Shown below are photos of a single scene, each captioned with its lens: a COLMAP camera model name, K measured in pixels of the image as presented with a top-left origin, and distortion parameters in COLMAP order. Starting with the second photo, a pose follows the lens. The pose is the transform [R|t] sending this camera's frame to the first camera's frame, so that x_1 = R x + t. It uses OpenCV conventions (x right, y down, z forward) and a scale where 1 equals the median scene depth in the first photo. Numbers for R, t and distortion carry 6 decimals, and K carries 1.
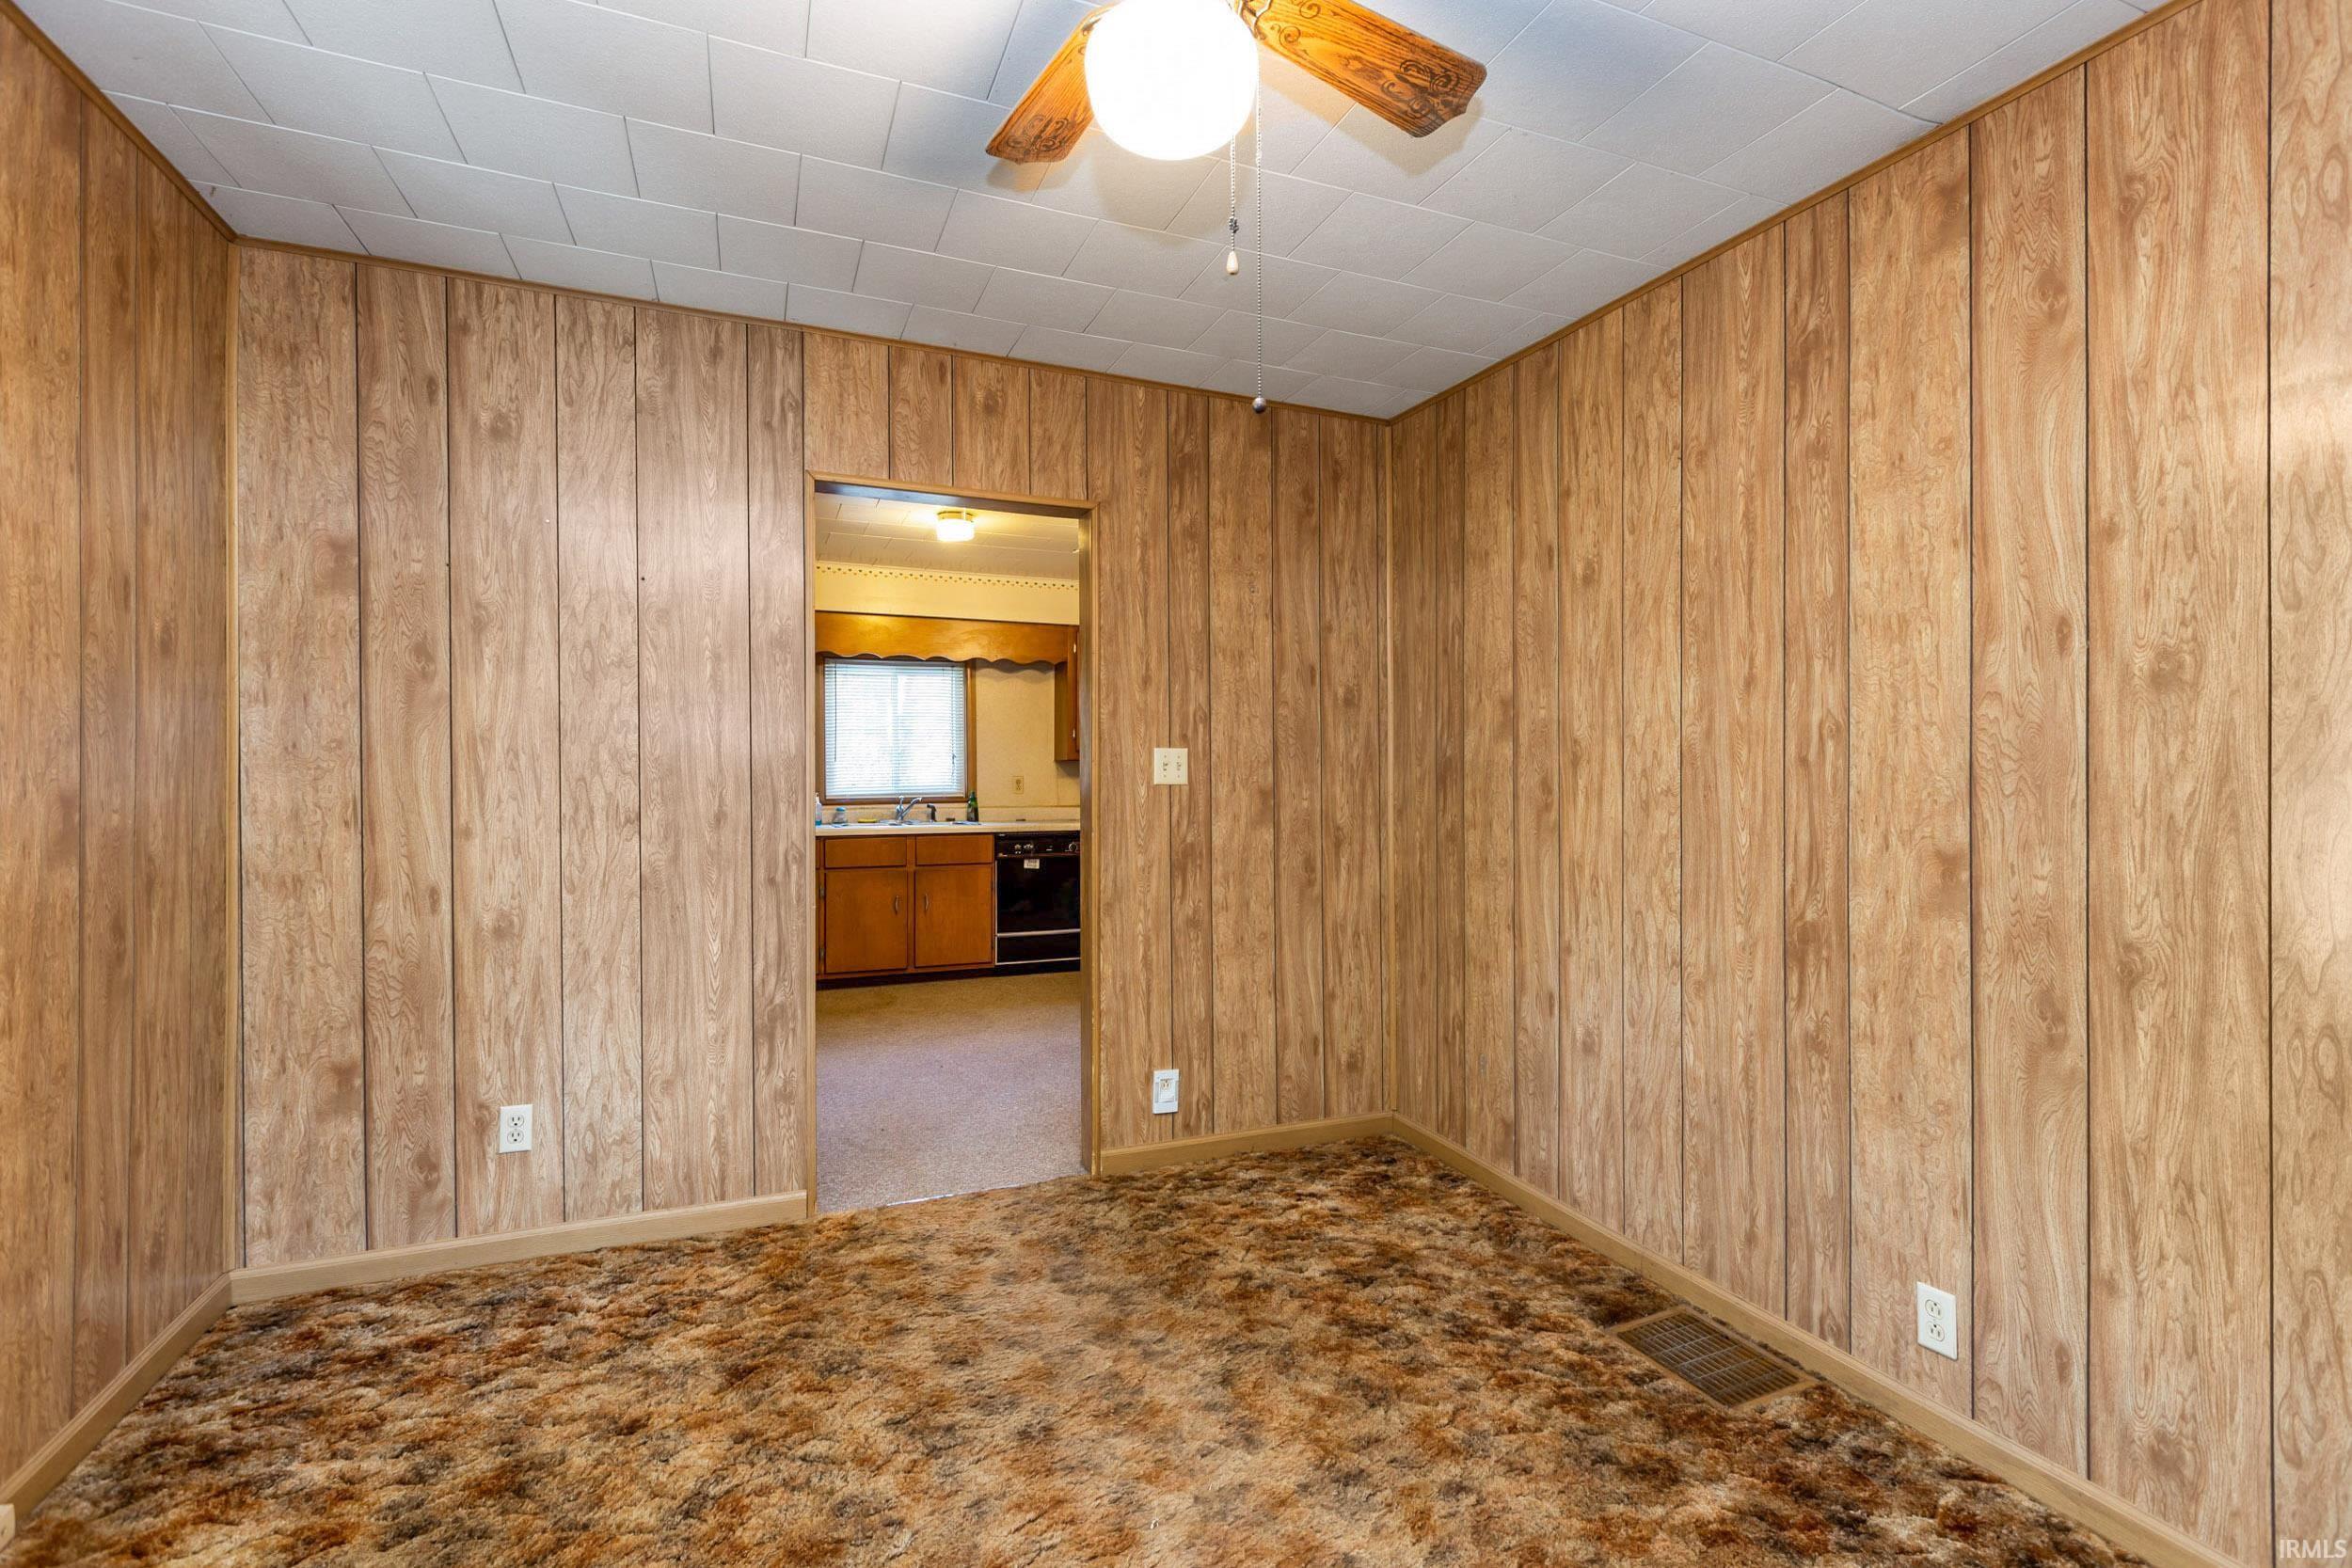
lens RADIAL K [[1044.4, 0, 1159.9], [0, 1044.4, 783.5], [0, 0, 1]] dist [-0.008995, -0.000419]
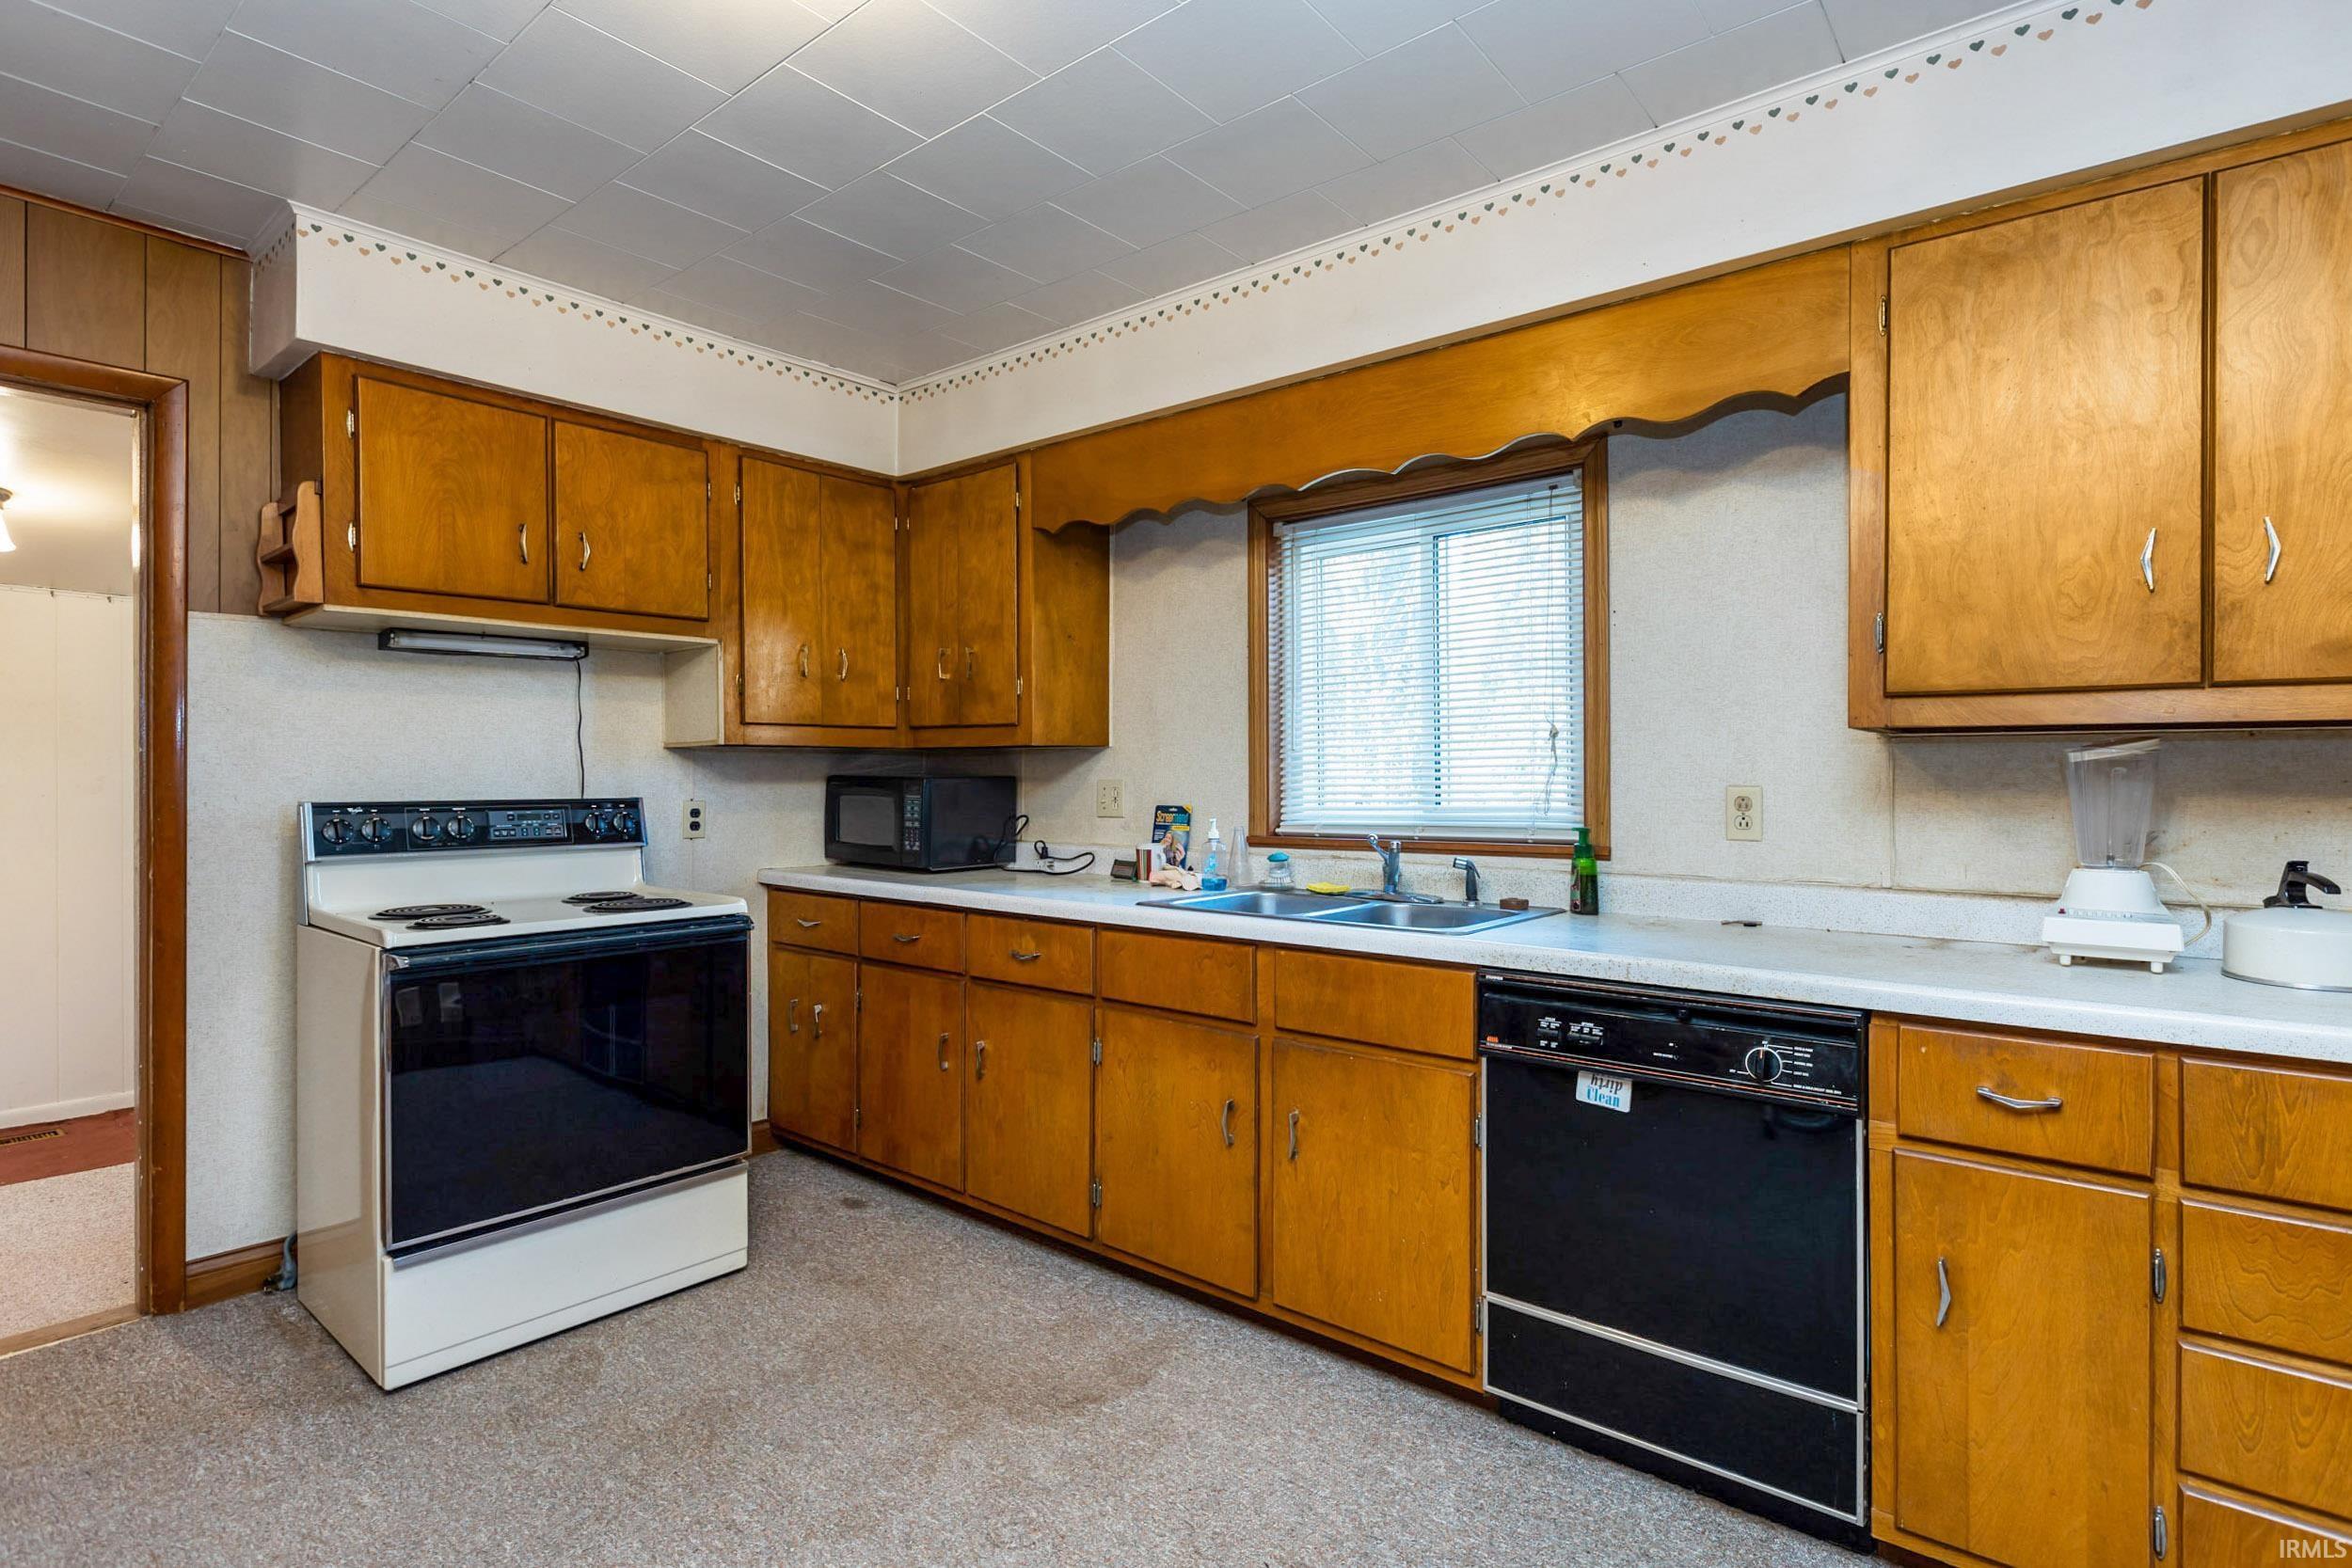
lens RADIAL K [[1144.5, 0, 1200.2], [0, 1144.5, 769.9], [0, 0, 1]] dist [-0.002417, -0.001030]
pose [[0.497961, 0.000507, -0.867199, 0.254680], [-0.009319, 0.999945, -0.004767, -0.025317], [0.867149, 0.010455, 0.497938, 1.956860]]
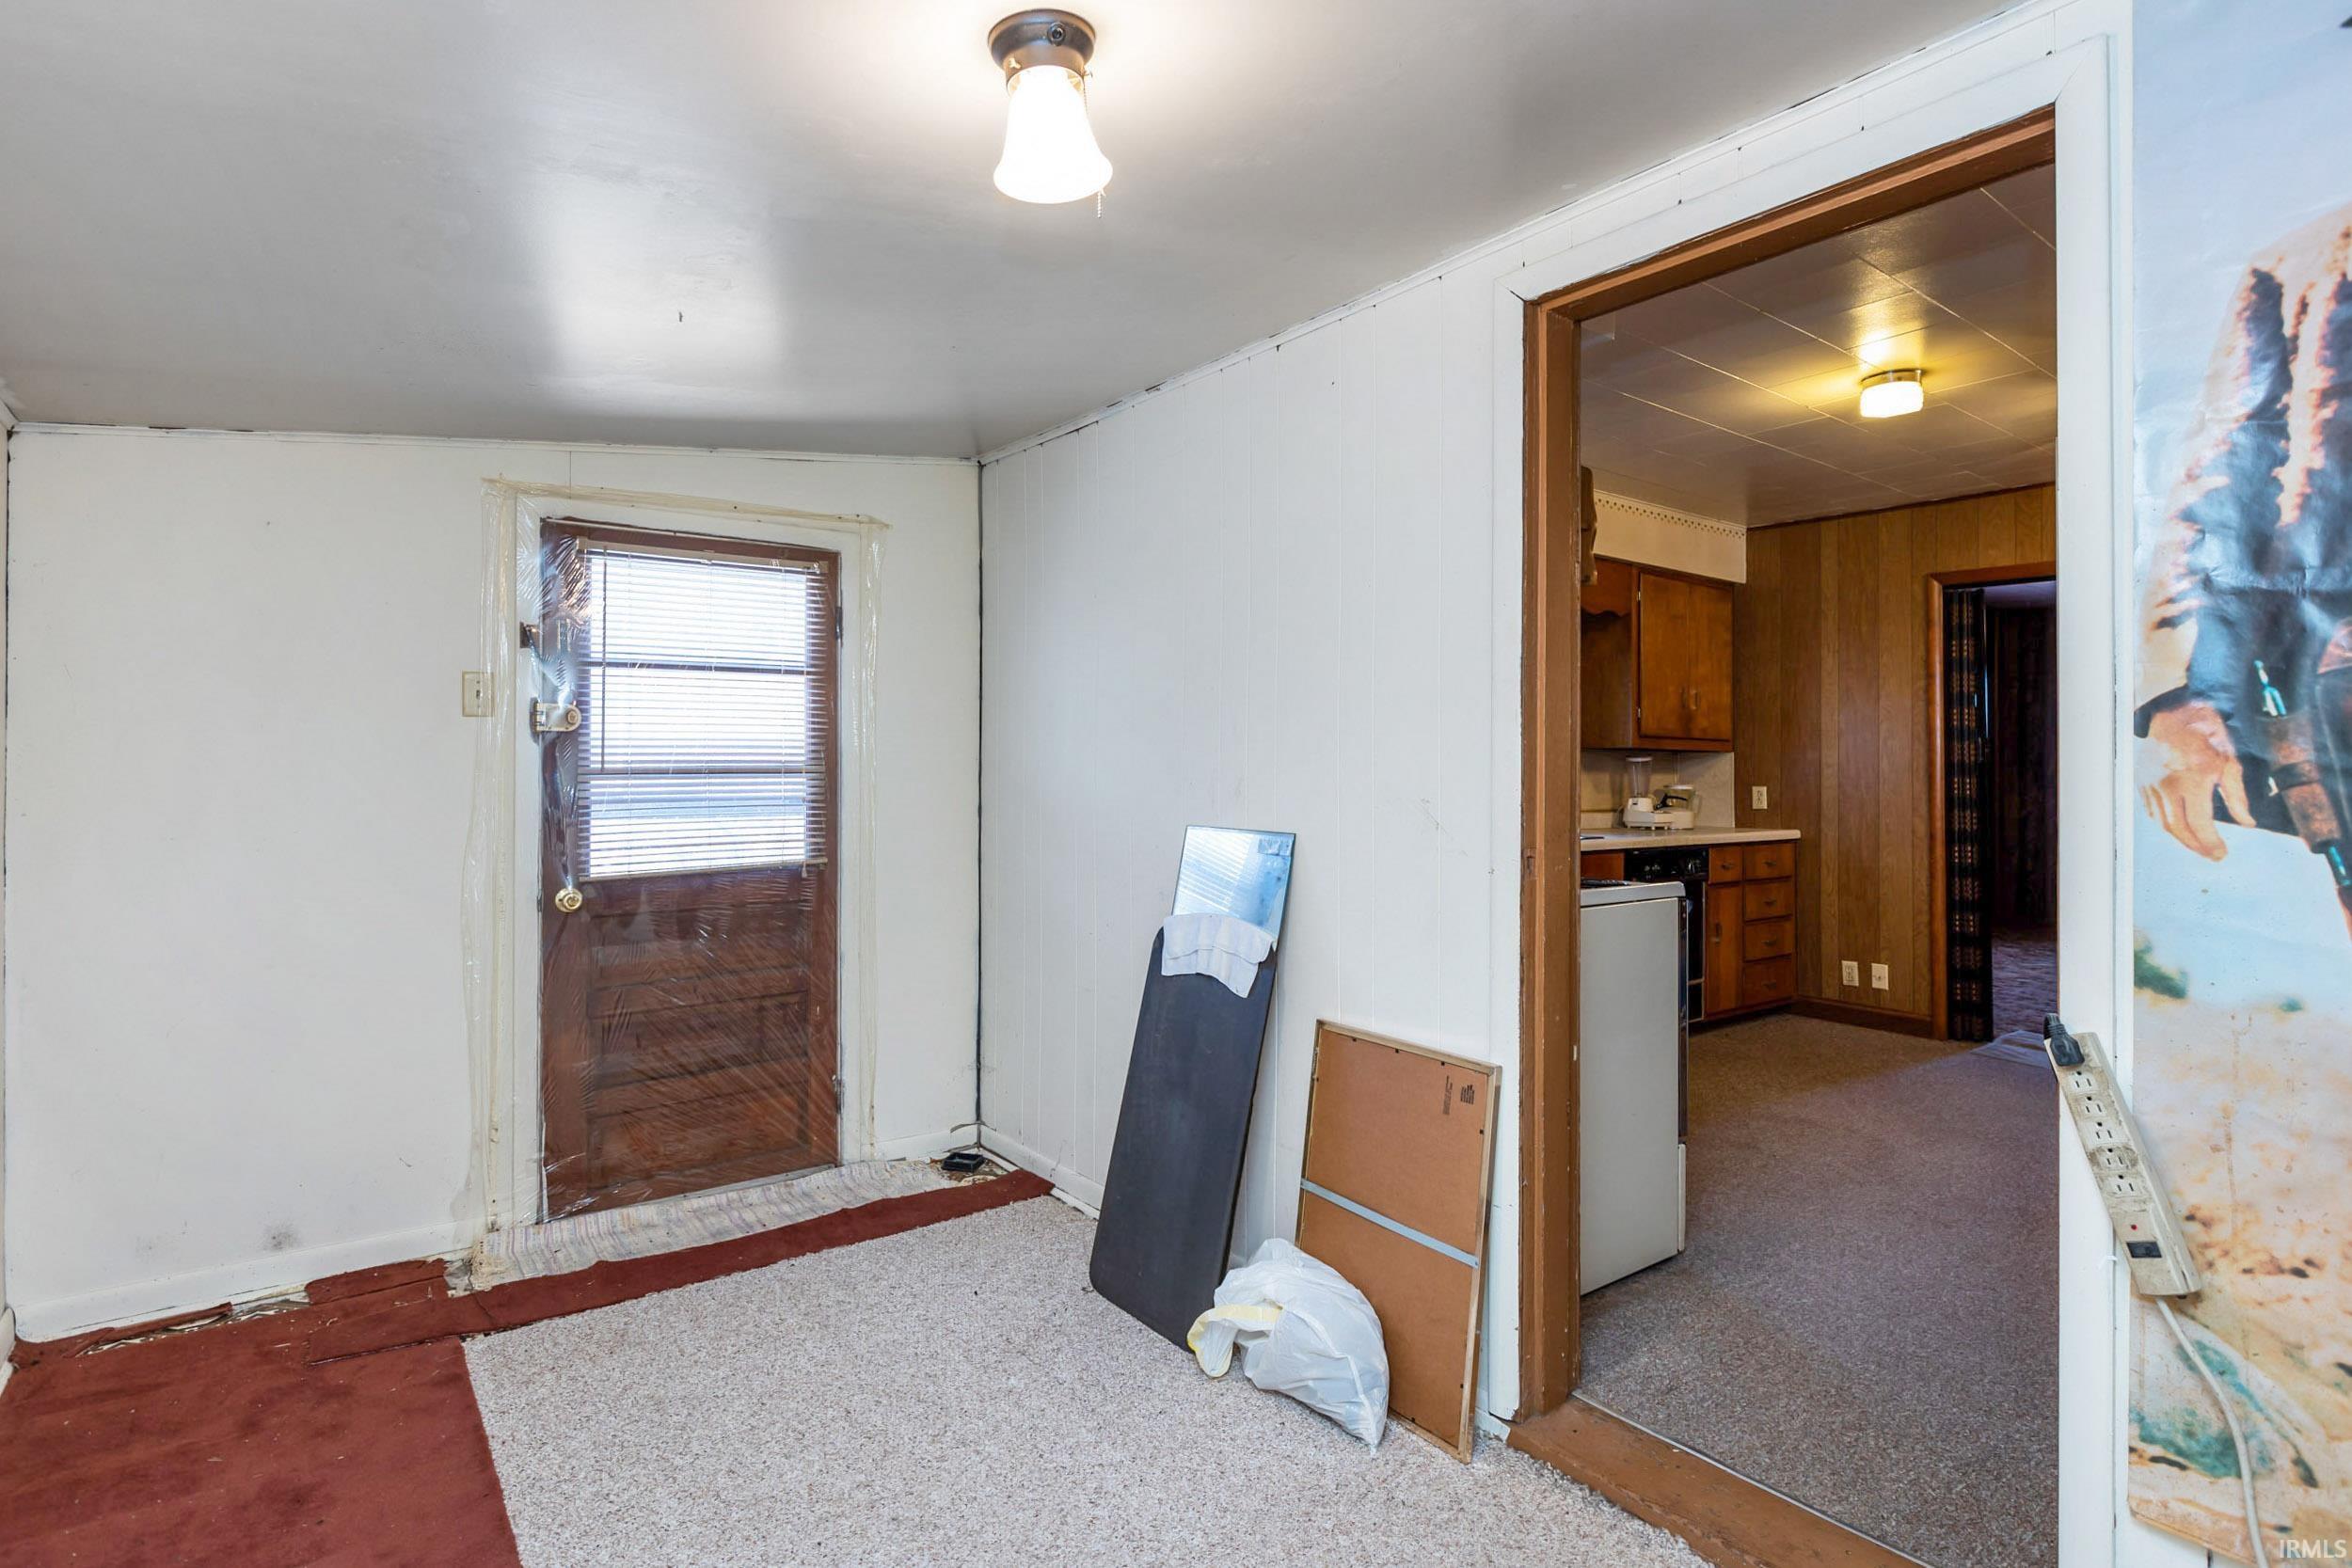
lens RADIAL K [[1148.9, 0, 1181.9], [0, 1148.9, 749.6], [0, 0, 1]] dist [-0.000843, -0.004337]
pose [[0.966292, 0.014574, 0.257037, -1.690859], [-0.008252, 0.999637, -0.025654, 0.004177], [-0.257317, 0.022668, 0.966061, 0.831208]]
